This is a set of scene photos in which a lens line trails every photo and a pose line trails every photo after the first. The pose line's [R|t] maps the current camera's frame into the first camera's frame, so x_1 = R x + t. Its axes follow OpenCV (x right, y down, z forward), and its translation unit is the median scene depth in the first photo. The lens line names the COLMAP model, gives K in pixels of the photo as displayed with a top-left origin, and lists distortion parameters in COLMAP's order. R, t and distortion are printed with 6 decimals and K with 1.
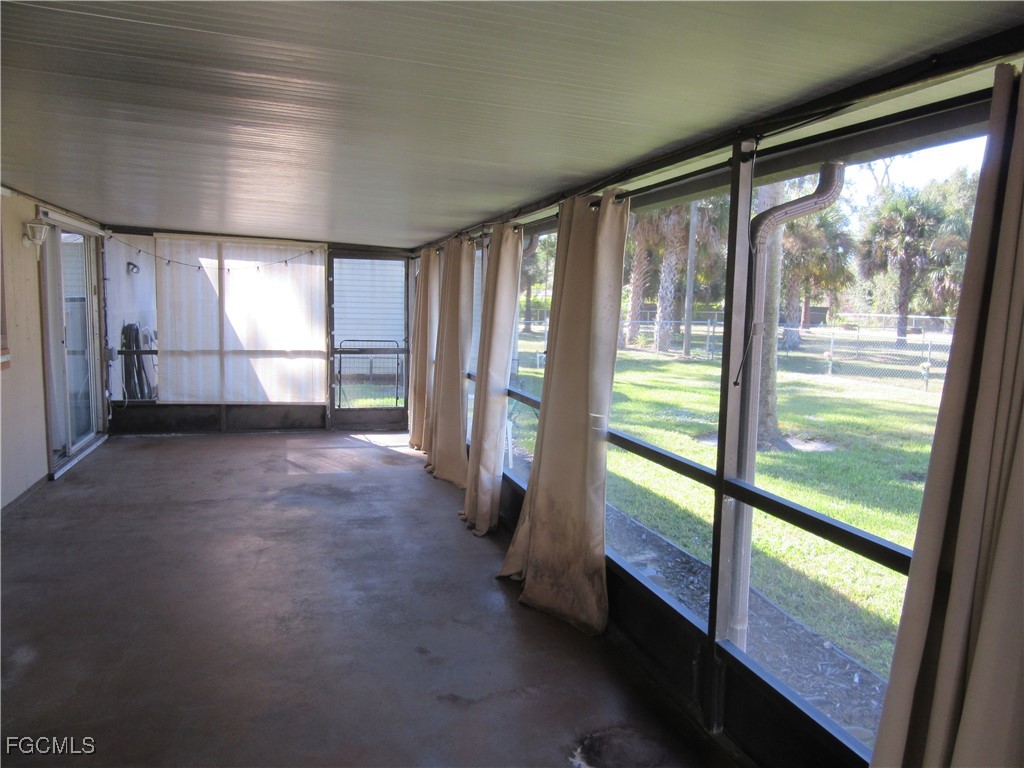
lens RADIAL K [[751.9, 0, 509.6], [0, 751.9, 384.7], [0, 0, 1]] dist [-0.038539, 0.016670]
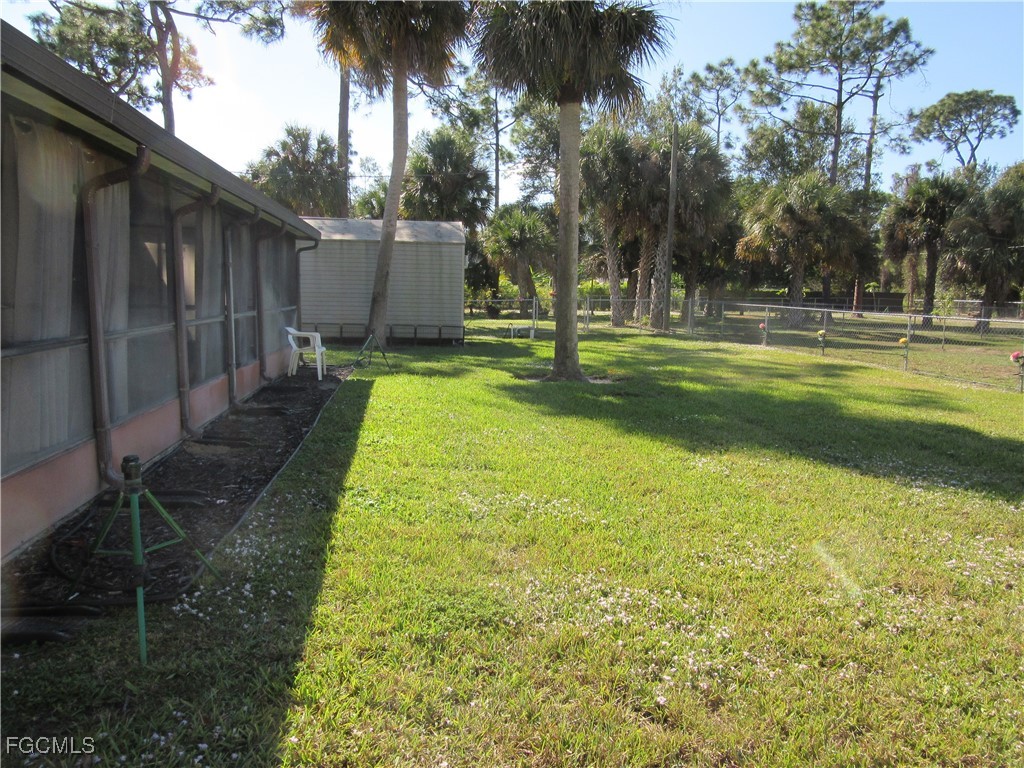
lens RADIAL K [[751.9, 0, 514.4], [0, 751.9, 384.1], [0, 0, 1]] dist [-0.038539, 0.016670]
pose [[0.988016, 0.013597, -0.153753, 0.146499], [-0.012014, 0.999865, 0.011224, 0.023420], [0.153885, -0.009243, 0.988046, -0.095100]]
